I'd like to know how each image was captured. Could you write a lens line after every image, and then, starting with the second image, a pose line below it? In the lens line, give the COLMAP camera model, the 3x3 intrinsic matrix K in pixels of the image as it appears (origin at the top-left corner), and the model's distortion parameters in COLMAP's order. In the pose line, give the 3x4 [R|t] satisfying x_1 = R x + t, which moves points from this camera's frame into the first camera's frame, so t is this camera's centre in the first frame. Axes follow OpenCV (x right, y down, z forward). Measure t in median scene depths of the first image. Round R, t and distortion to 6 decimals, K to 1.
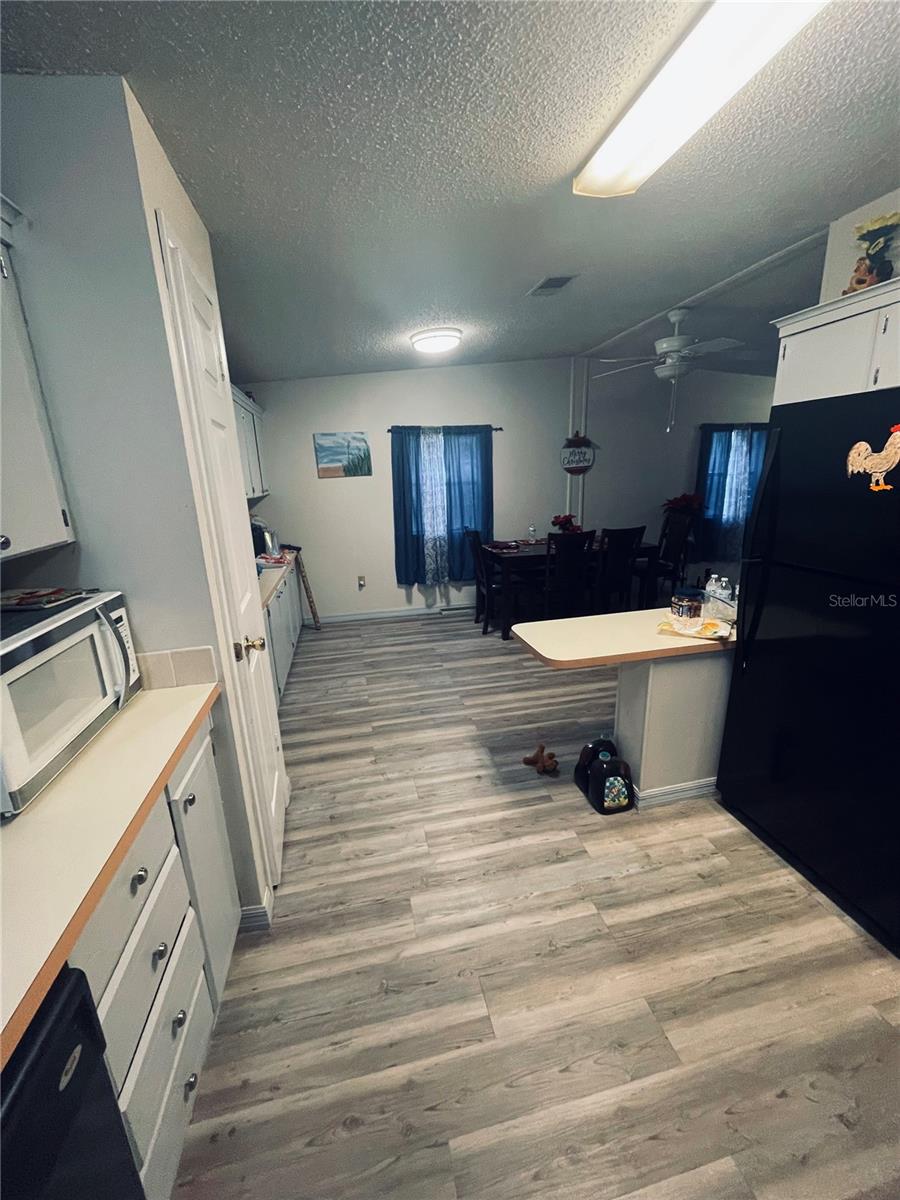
lens RADIAL K [[481.1, 0, 452.1], [0, 481.1, 602.0], [0, 0, 1]] dist [-0.000155, -0.000096]
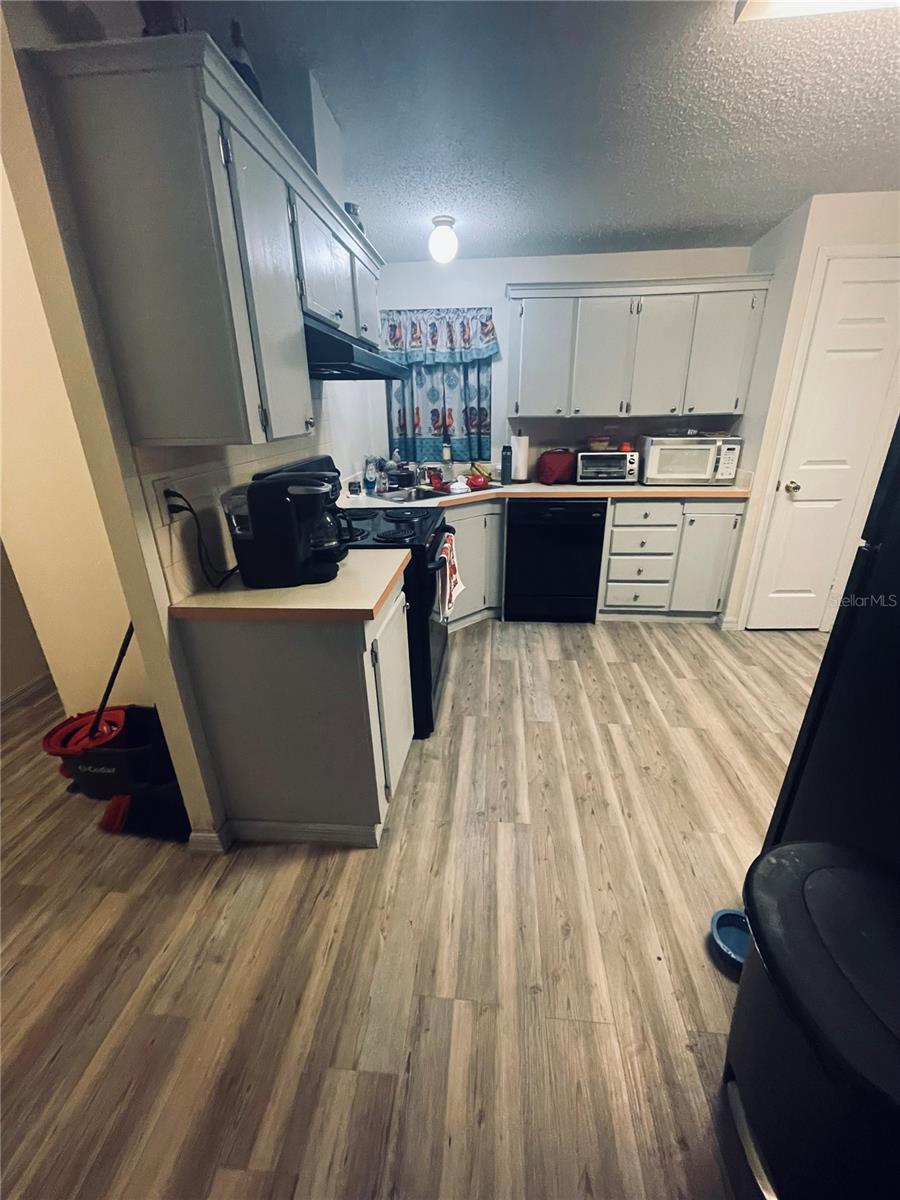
lens RADIAL K [[481.1, 0, 452.5], [0, 481.1, 597.8], [0, 0, 1]] dist [-0.000155, -0.000096]
pose [[-0.301914, 0.390680, -0.869608, 1.850724], [-0.216848, 0.860120, 0.461704, -0.121376], [0.928345, 0.327968, -0.174964, 0.325994]]
